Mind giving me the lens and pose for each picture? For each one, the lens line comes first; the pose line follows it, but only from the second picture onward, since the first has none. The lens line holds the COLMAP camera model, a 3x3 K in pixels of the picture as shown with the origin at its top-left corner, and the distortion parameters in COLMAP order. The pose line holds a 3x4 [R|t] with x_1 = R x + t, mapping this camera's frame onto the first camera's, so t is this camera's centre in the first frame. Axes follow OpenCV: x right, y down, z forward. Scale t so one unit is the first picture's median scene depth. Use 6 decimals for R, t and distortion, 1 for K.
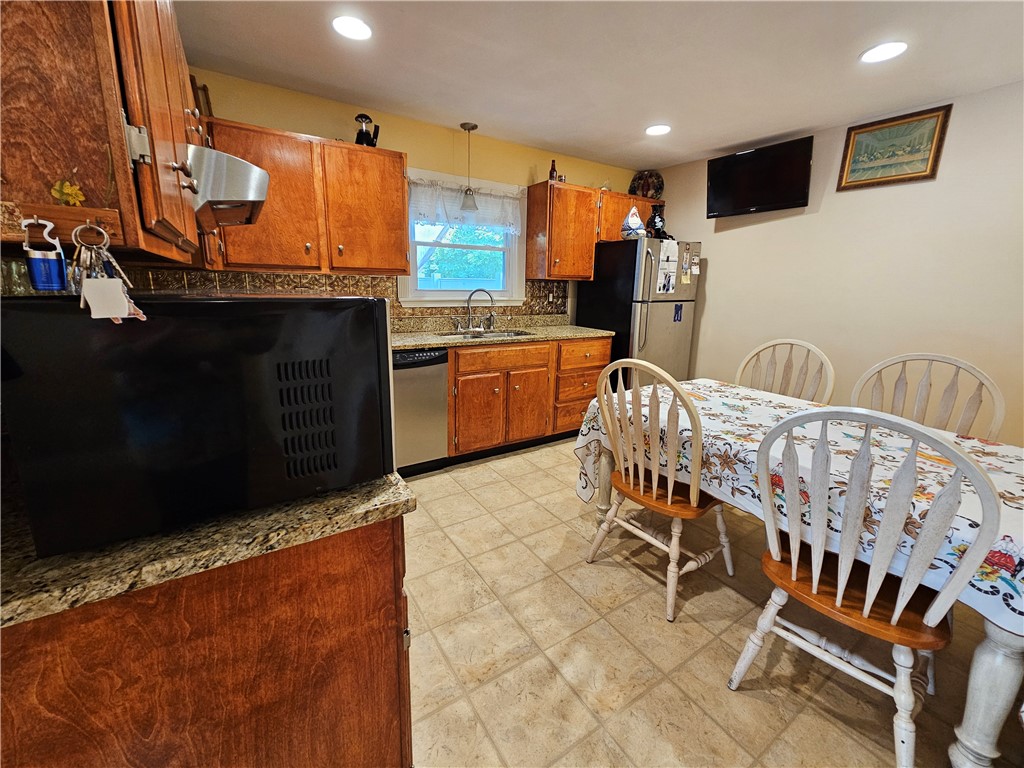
lens RADIAL K [[421.1, 0, 517.1], [0, 421.1, 371.6], [0, 0, 1]] dist [0.001004, 0.000111]
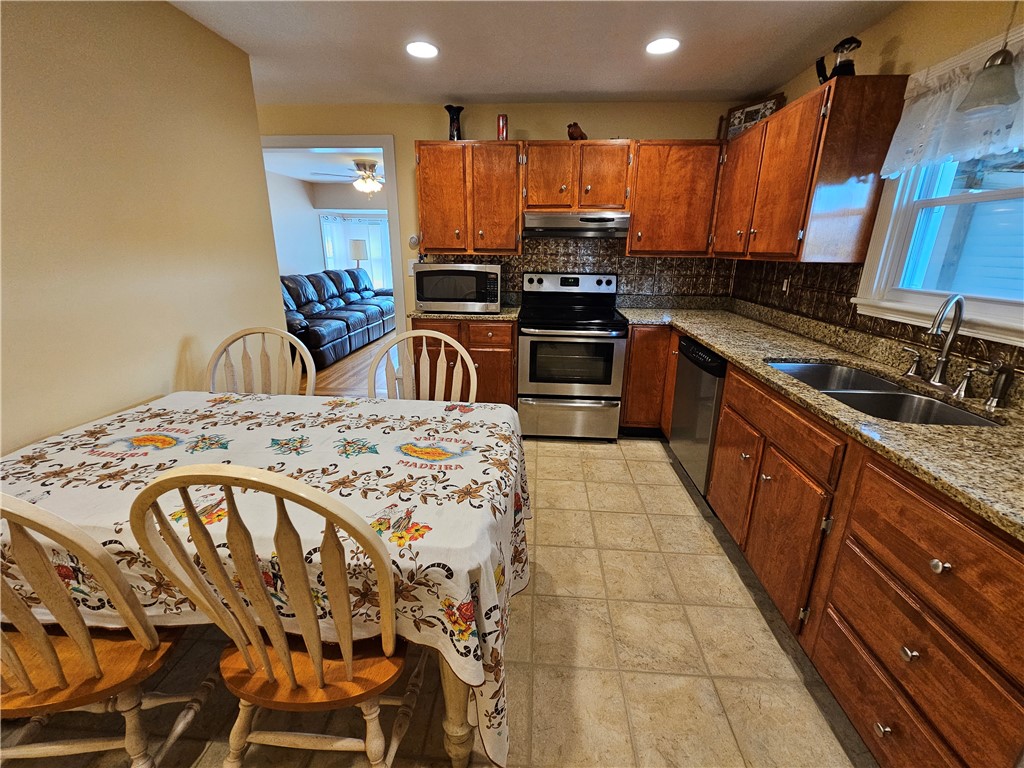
lens RADIAL K [[421.1, 0, 510.3], [0, 421.1, 375.9], [0, 0, 1]] dist [0.001004, 0.000111]
pose [[-0.607611, 0.203804, -0.767641, 0.519576], [-0.188834, 0.901732, 0.388872, -0.200929], [0.771460, 0.381240, -0.509417, 0.888022]]
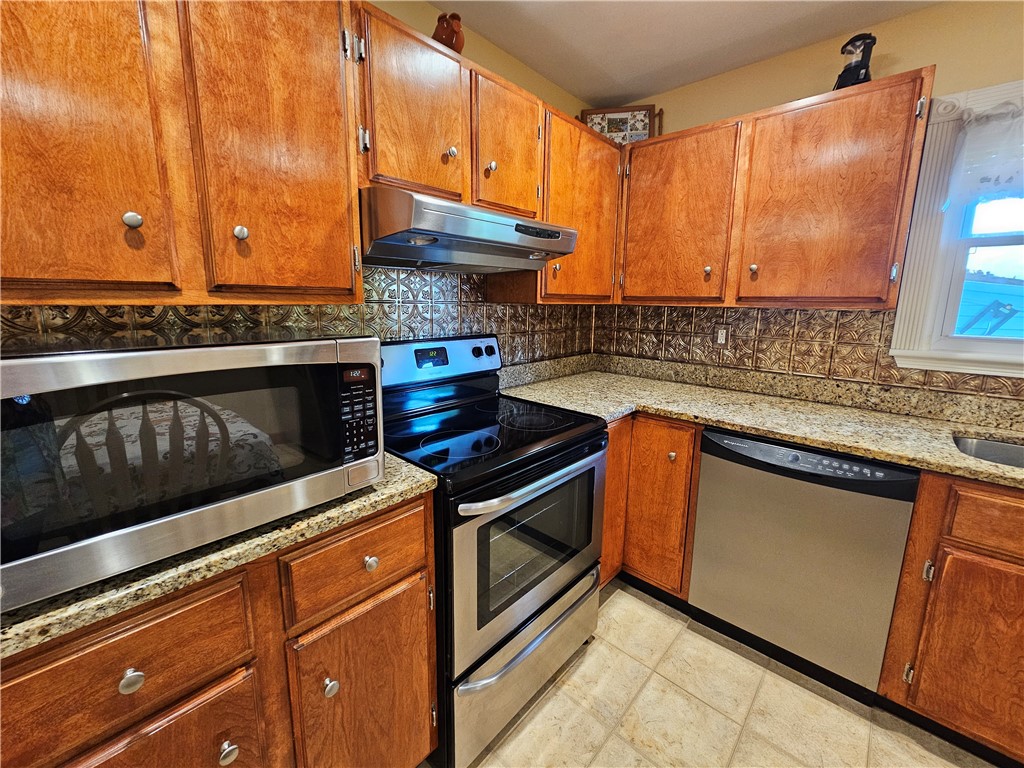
lens RADIAL K [[421.1, 0, 513.2], [0, 421.1, 372.3], [0, 0, 1]] dist [0.001004, 0.000111]
pose [[0.247113, 0.147736, -0.957658, 0.111427], [-0.207869, 0.973383, 0.096523, -0.089867], [0.946428, 0.175215, 0.271245, 0.367110]]
